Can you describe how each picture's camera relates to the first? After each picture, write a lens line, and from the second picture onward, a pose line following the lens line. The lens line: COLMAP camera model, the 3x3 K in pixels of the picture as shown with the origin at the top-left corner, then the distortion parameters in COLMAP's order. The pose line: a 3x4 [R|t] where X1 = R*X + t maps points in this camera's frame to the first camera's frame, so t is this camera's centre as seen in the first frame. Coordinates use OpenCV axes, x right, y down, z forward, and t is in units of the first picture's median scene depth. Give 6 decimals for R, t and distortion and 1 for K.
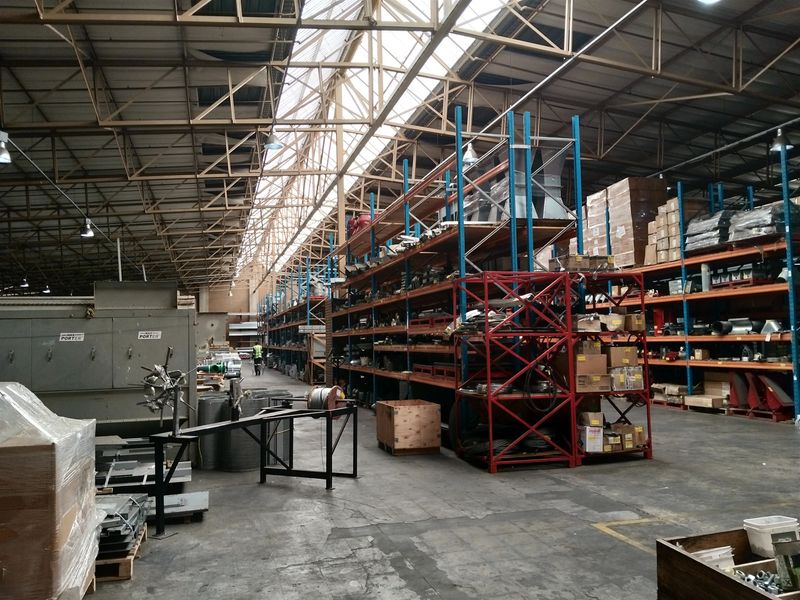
lens RADIAL K [[648.6, 0, 400.0], [0, 648.6, 300.0], [0, 0, 1]] dist [0.056993, -0.138846]
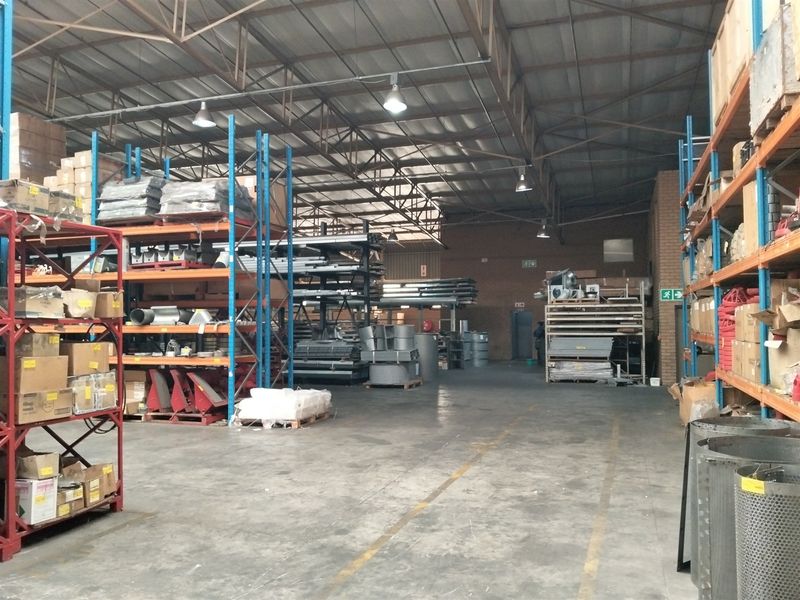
lens RADIAL K [[648.6, 0, 400.0], [0, 648.6, 300.0], [0, 0, 1]] dist [0.056993, -0.138846]
pose [[0.563272, 0.044926, 0.825049, -0.009000], [-0.057181, 0.998246, -0.015319, 0.016797], [-0.824291, -0.038548, 0.564853, 0.289155]]
